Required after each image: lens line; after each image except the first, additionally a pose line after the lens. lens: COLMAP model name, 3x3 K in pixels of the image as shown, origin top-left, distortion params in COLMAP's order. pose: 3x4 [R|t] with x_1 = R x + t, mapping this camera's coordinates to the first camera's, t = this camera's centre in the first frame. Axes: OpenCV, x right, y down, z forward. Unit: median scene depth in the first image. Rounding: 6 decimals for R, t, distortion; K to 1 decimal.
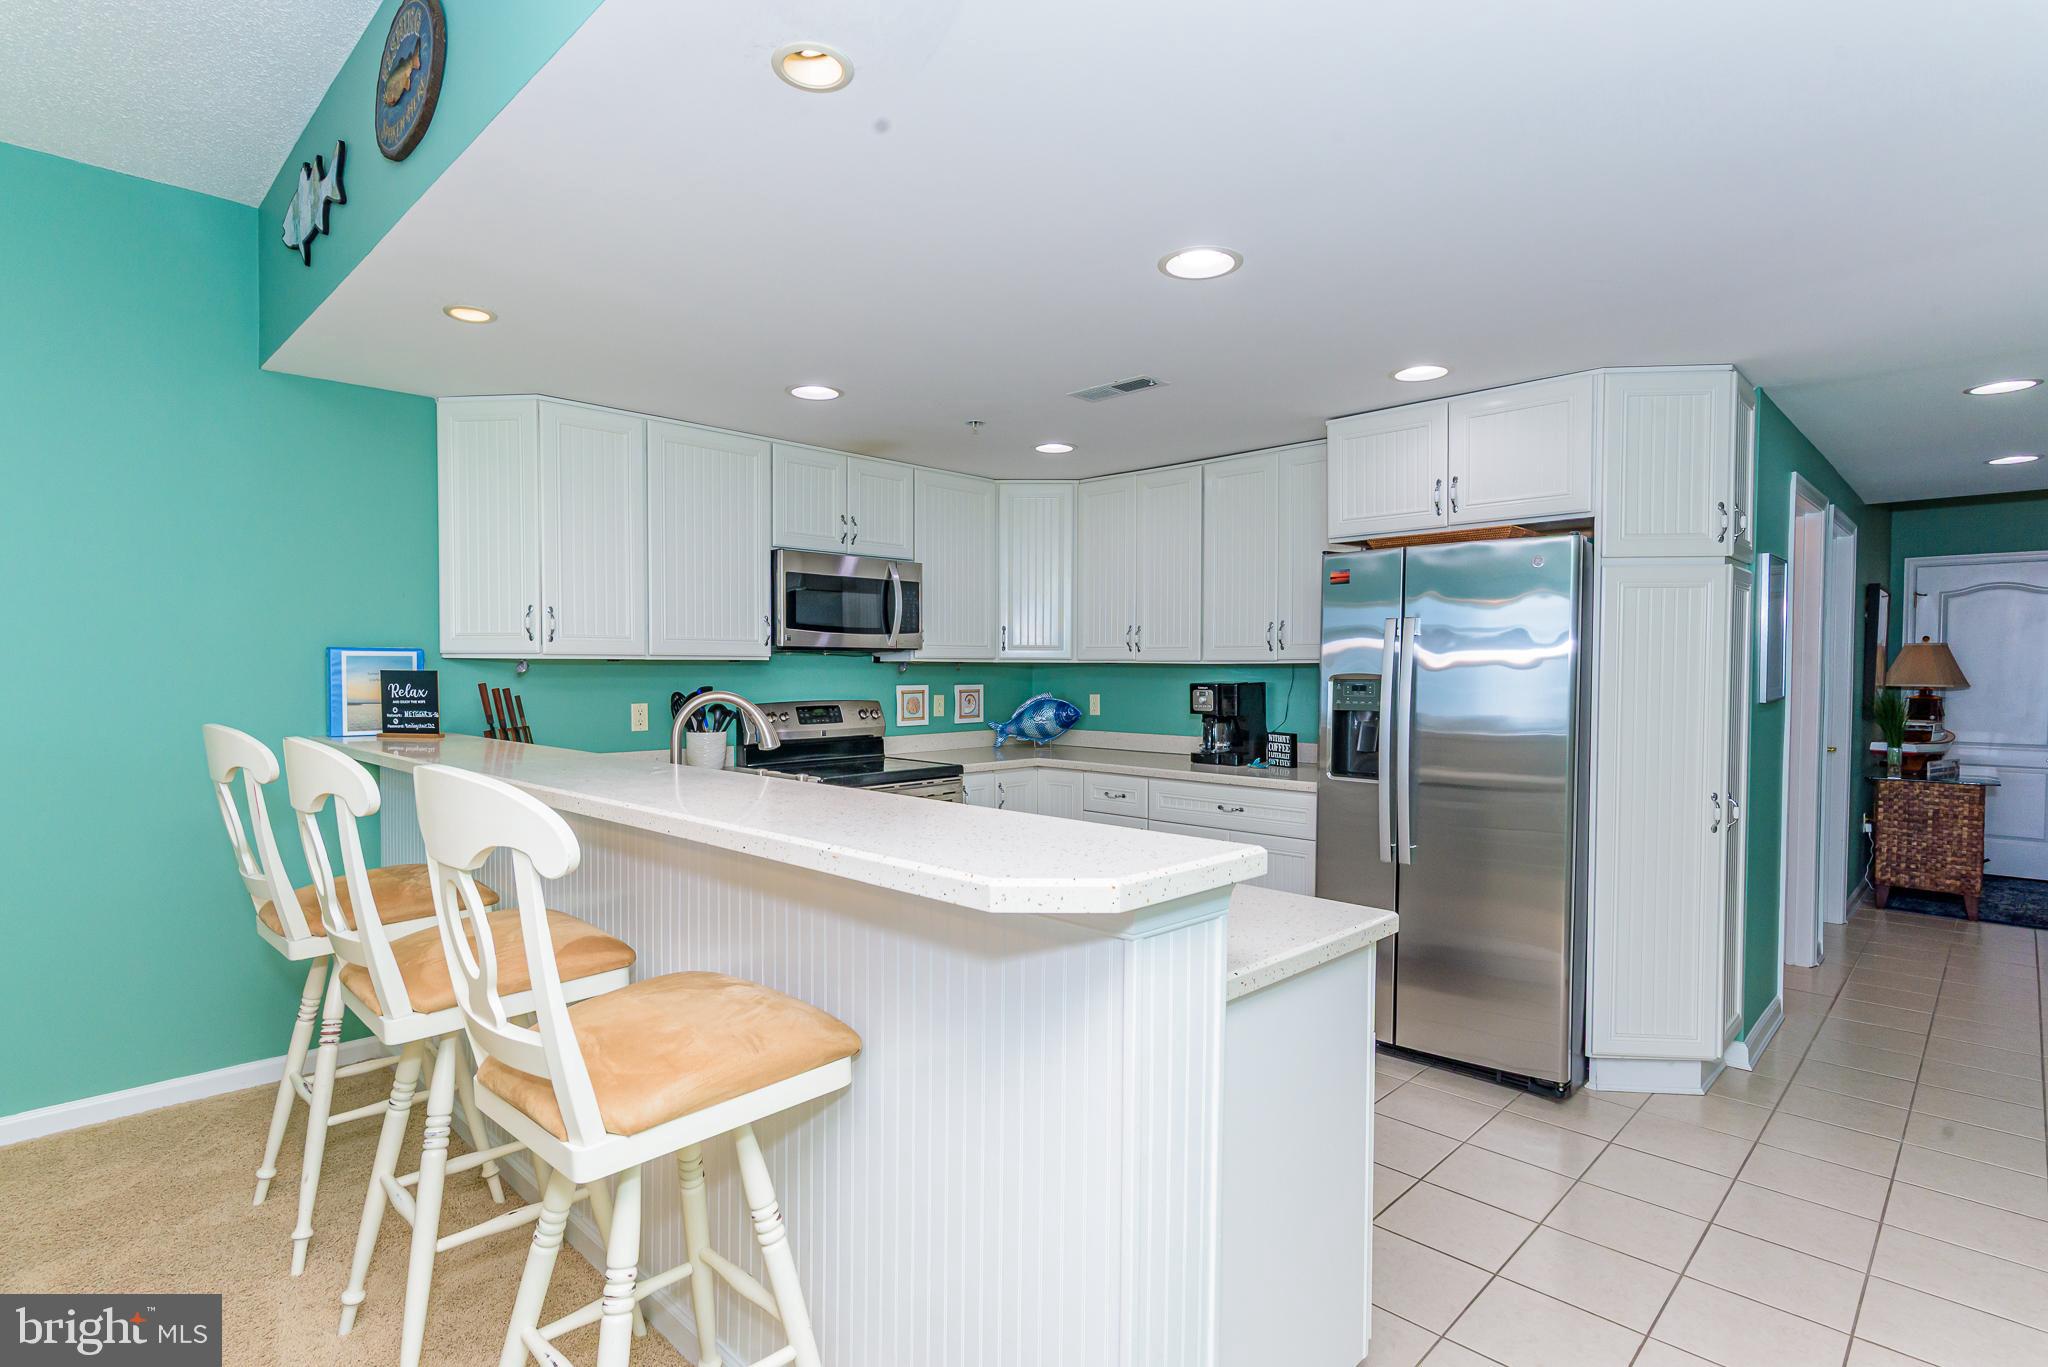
lens RADIAL K [[1015.1, 0, 1023.4], [0, 1015.1, 698.2], [0, 0, 1]] dist [0.002581, 0.000271]
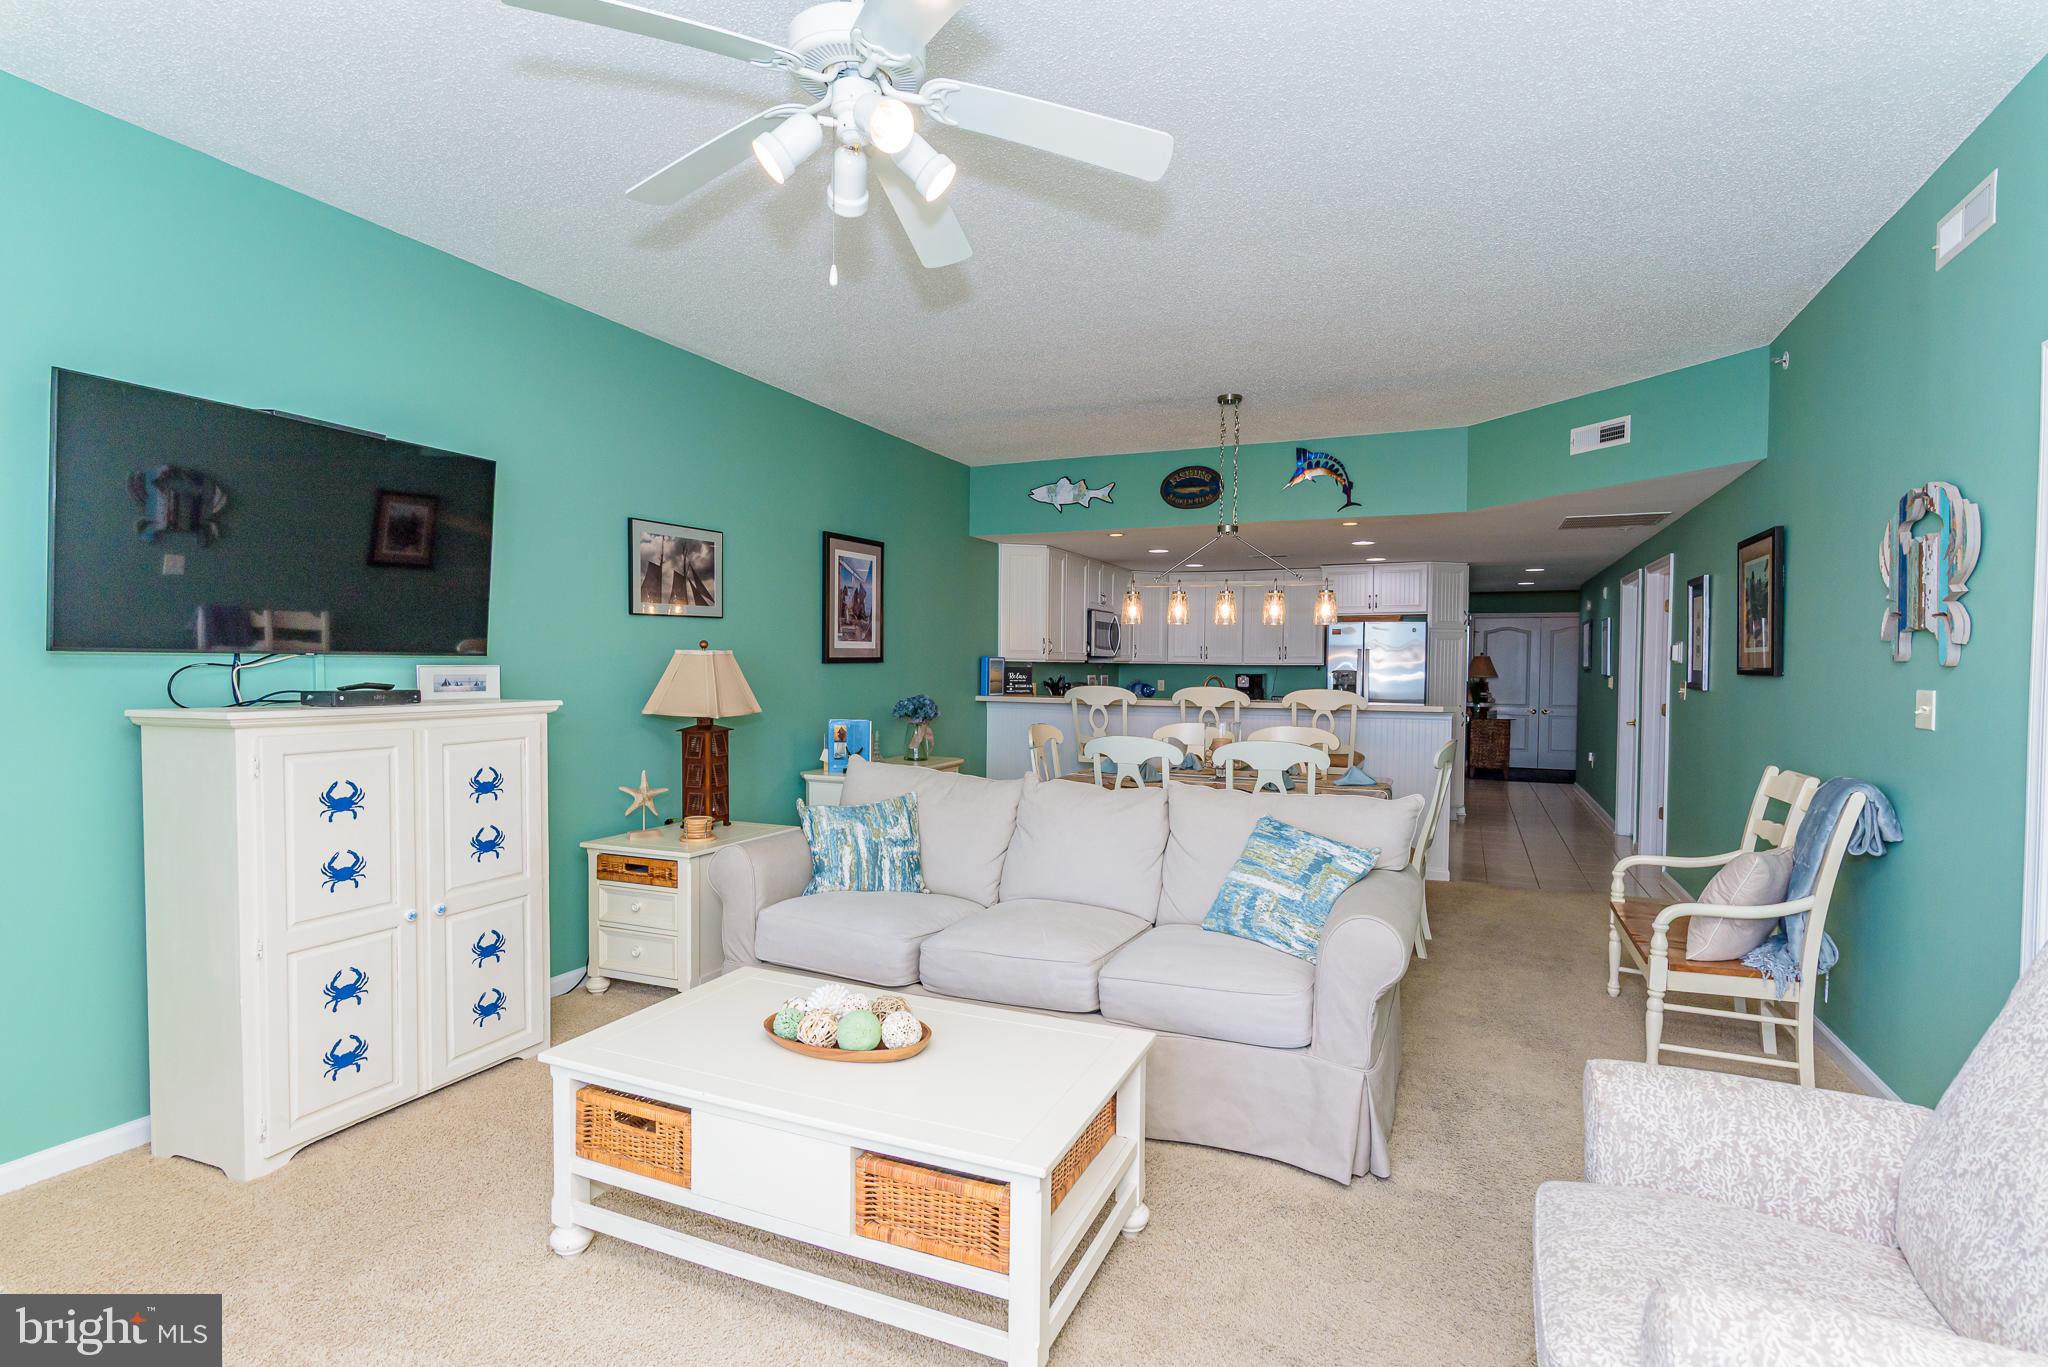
lens RADIAL K [[996.9, 0, 1023.4], [0, 996.9, 695.1], [0, 0, 1]] dist [0.001755, 0.000748]
pose [[0.934545, -0.005440, 0.355803, -1.118694], [0.004846, 0.999985, 0.002563, 0.024912], [-0.355812, -0.000671, 0.934557, -0.899109]]
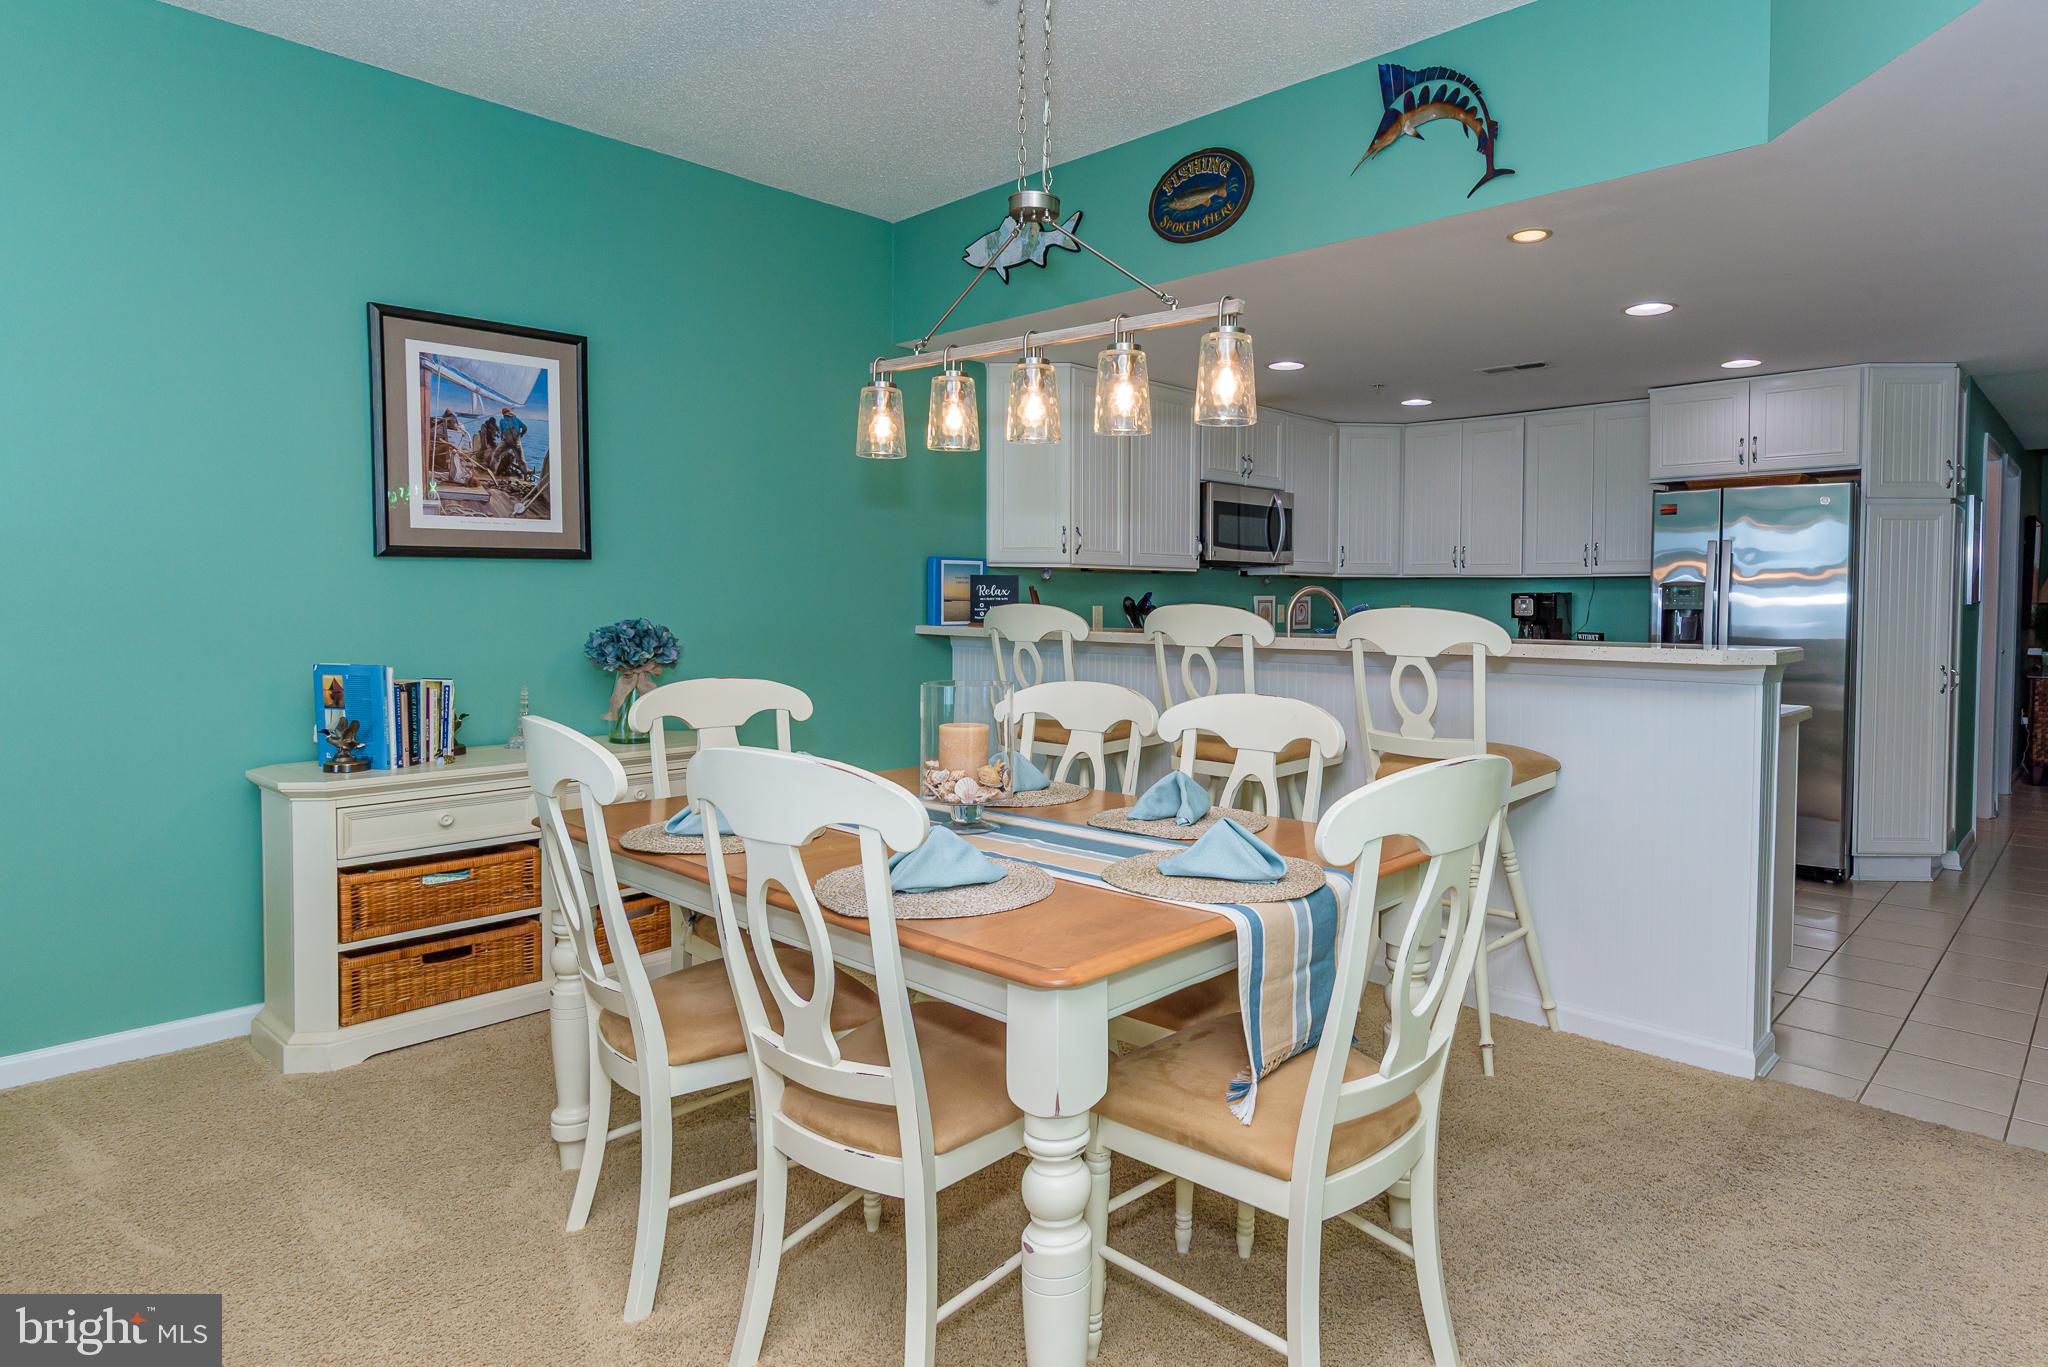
lens RADIAL K [[1143.6, 0, 1171.4], [0, 1143.6, 637.4], [0, 0, 1]] dist [0.003052, 0.000258]
pose [[0.997538, 0.001208, 0.070117, -0.383013], [-0.001503, 0.999990, 0.004144, 0.037448], [-0.070111, -0.004239, 0.997530, -0.391984]]
